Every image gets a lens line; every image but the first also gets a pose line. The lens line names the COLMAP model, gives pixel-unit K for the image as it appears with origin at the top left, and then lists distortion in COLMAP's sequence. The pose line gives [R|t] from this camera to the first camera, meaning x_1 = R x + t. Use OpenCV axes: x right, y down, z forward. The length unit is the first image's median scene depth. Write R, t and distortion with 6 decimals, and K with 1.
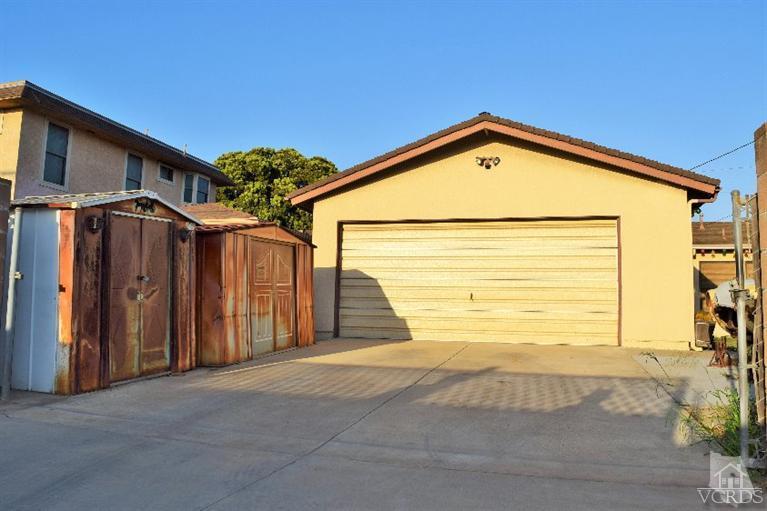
lens RADIAL K [[593.0, 0, 383.5], [0, 593.0, 255.5], [0, 0, 1]] dist [-0.087553, 0.013136]
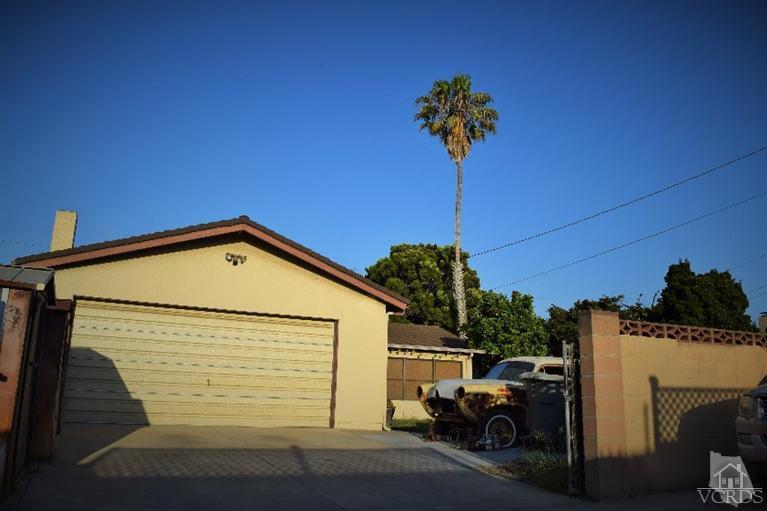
lens RADIAL K [[593.0, 0, 383.5], [0, 593.0, 255.5], [0, 0, 1]] dist [-0.087553, 0.013136]
pose [[0.759083, 0.151970, 0.633008, -0.311896], [-0.069936, 0.985780, -0.152797, -0.015774], [-0.647227, 0.071716, 0.758916, -0.015010]]
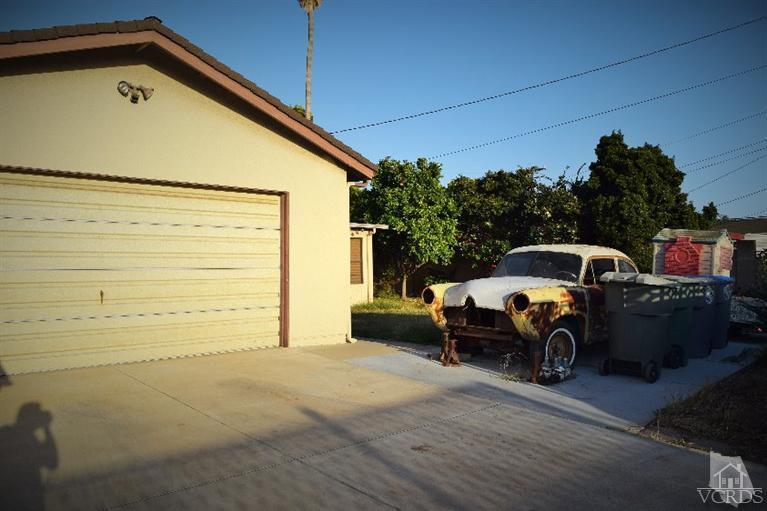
lens RADIAL K [[593.0, 0, 383.5], [0, 593.0, 255.5], [0, 0, 1]] dist [-0.087553, 0.013136]
pose [[0.513803, -0.009006, 0.857861, -0.239429], [-0.066376, 0.996530, 0.050217, -0.027089], [-0.855337, -0.082743, 0.511422, 0.413817]]
